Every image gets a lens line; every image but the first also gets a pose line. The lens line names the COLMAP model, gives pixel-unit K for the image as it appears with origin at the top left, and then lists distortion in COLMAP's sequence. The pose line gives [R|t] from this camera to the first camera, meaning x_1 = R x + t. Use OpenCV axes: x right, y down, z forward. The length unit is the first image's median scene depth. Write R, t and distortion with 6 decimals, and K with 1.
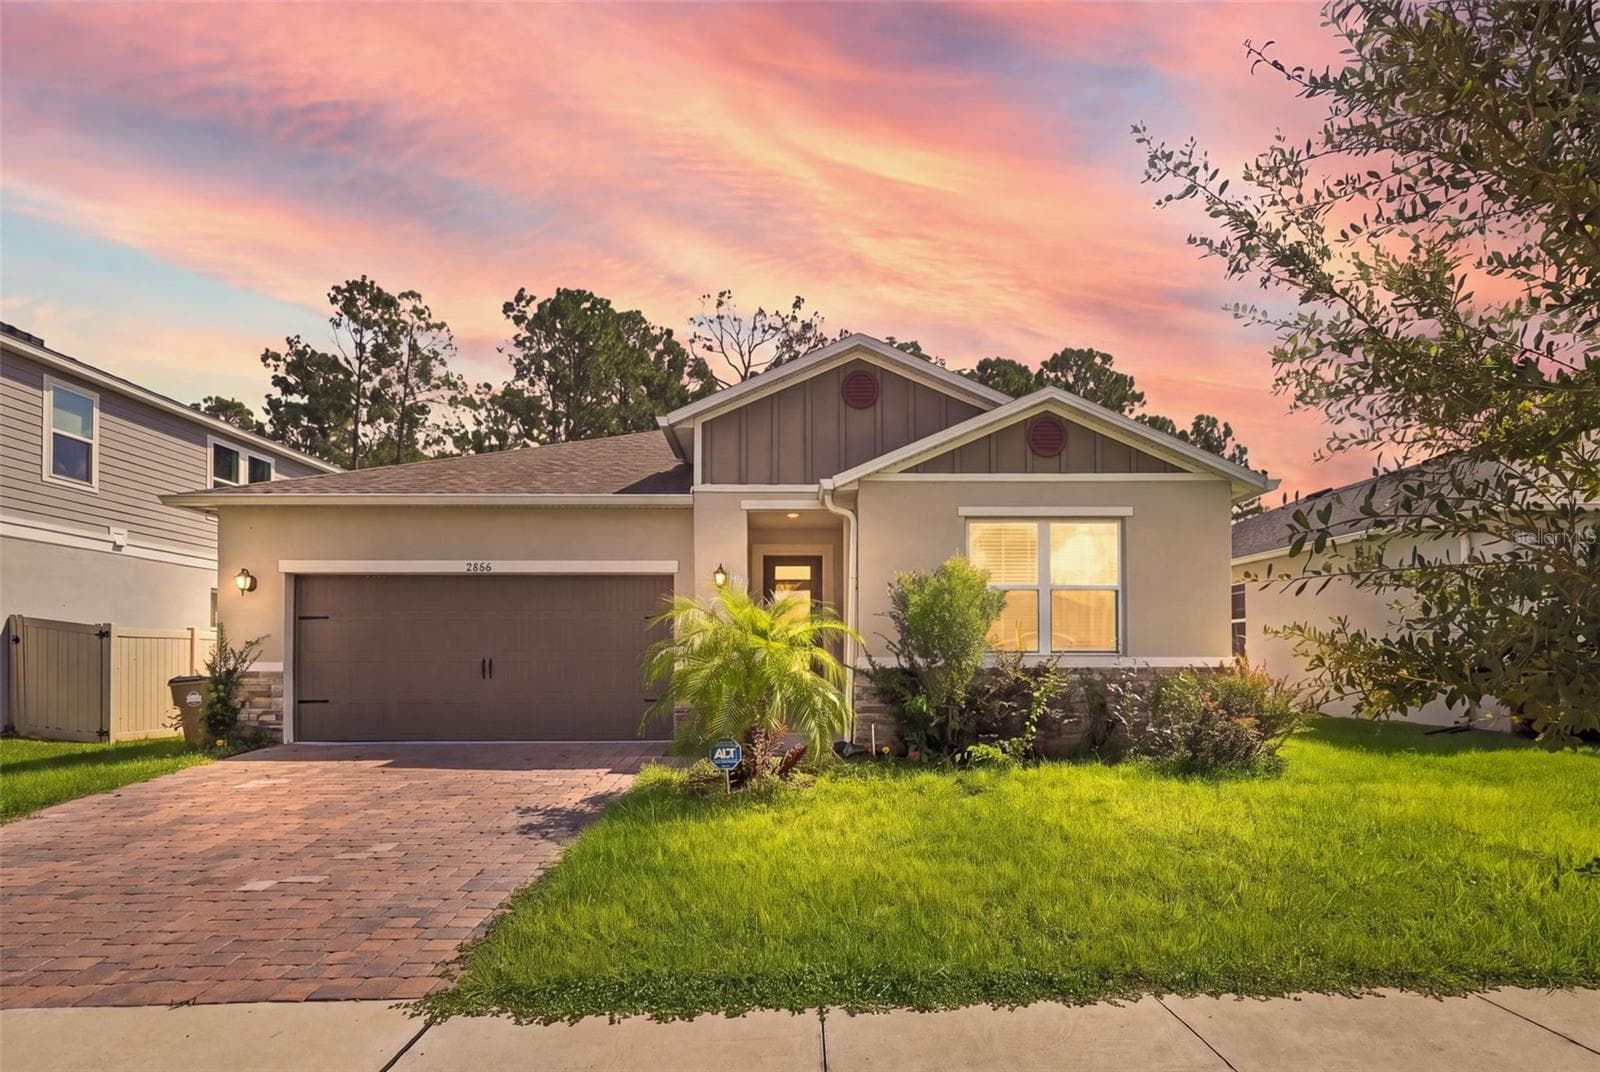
lens RADIAL K [[1045.4, 0, 798.8], [0, 1045.4, 656.6], [0, 0, 1]] dist [-0.033566, -0.000190]
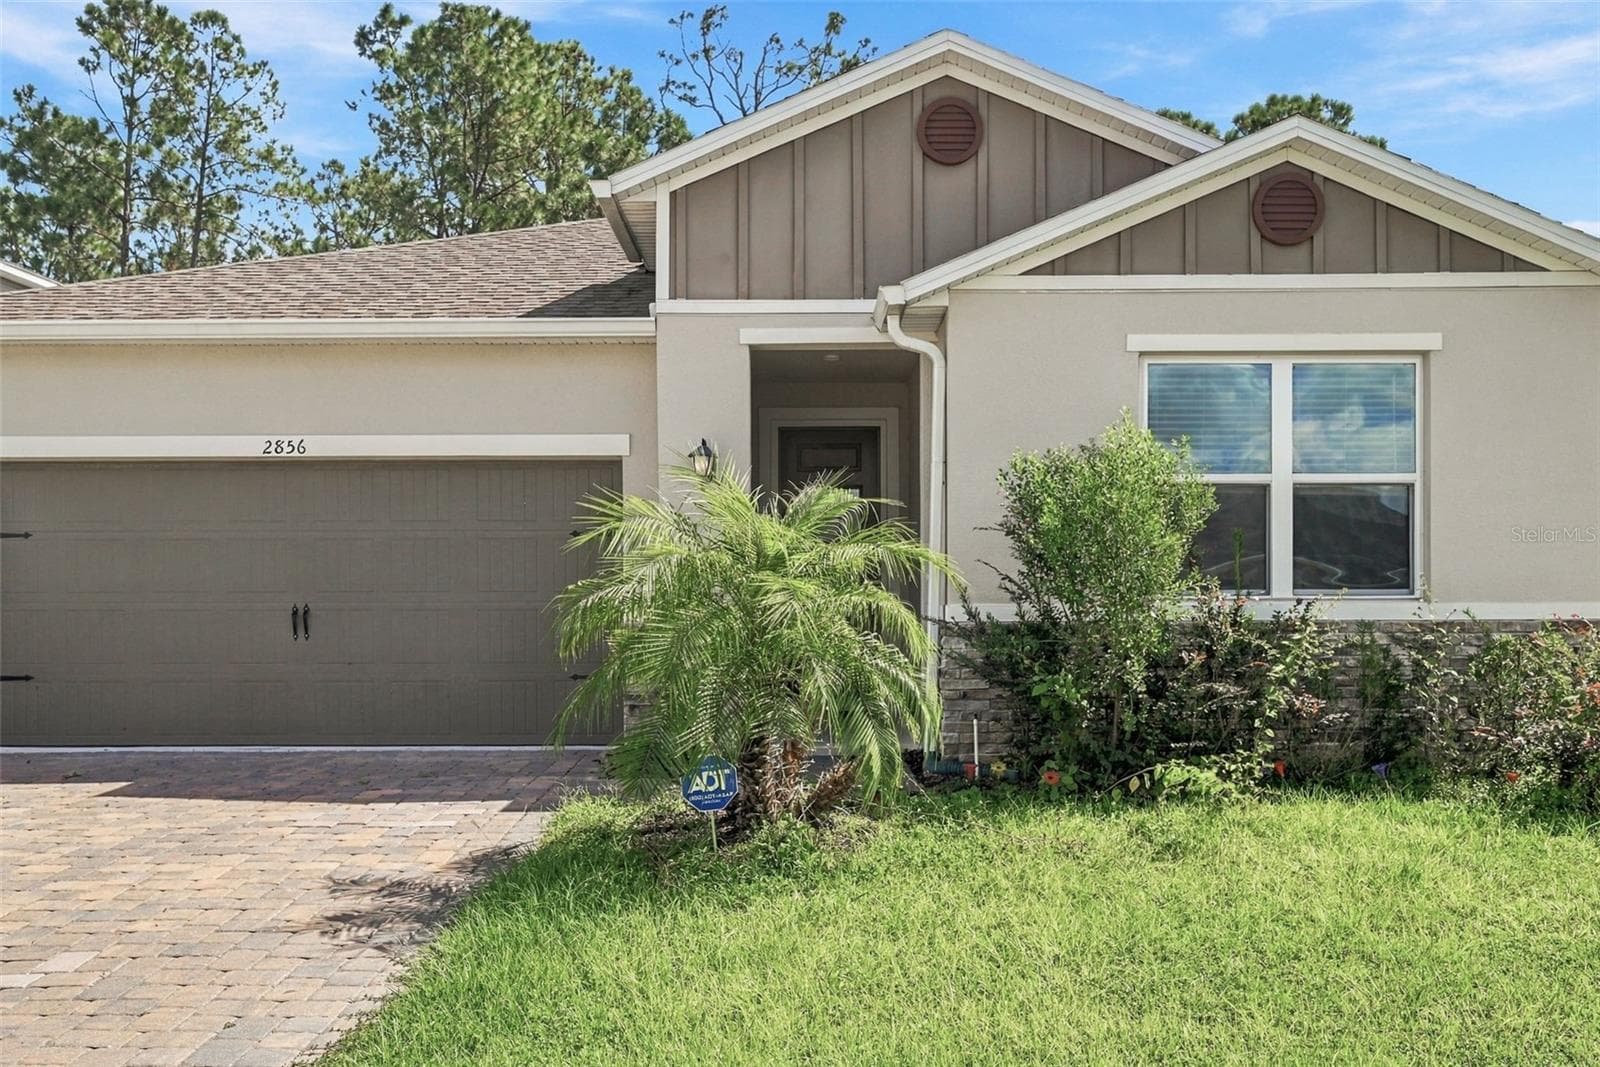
lens RADIAL K [[1624.7, 0, 801.0], [0, 1624.7, 599.7], [0, 0, 1]] dist [-0.020826, -0.015070]
pose [[0.999796, -0.001371, -0.020133, -0.003918], [0.001383, 0.999999, 0.000581, -0.001555], [0.020132, -0.000609, 0.999797, 0.112417]]
